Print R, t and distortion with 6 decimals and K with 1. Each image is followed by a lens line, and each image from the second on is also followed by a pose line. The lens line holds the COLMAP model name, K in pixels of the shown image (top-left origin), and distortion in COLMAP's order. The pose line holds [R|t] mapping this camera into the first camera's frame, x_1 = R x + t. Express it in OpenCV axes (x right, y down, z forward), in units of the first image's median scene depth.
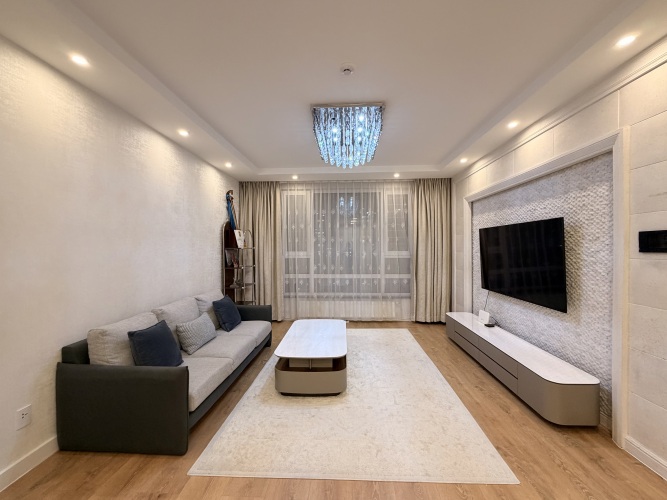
lens RADIAL K [[269.2, 0, 334.7], [0, 269.2, 248.0], [0, 0, 1]] dist [0.000128, -0.000054]
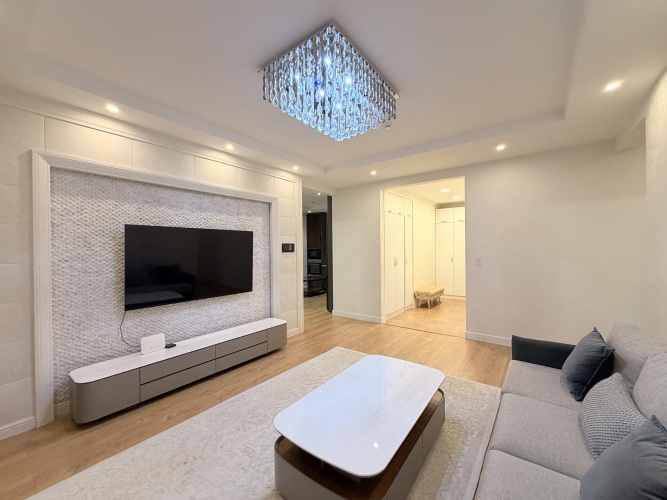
lens RADIAL K [[269.2, 0, 336.2], [0, 269.2, 250.5], [0, 0, 1]] dist [0.000128, -0.000054]
pose [[-0.822529, 0.010015, 0.568635, -0.394966], [0.015149, 0.999876, 0.004303, -0.001240], [-0.568521, 0.012153, -0.822579, 1.723526]]
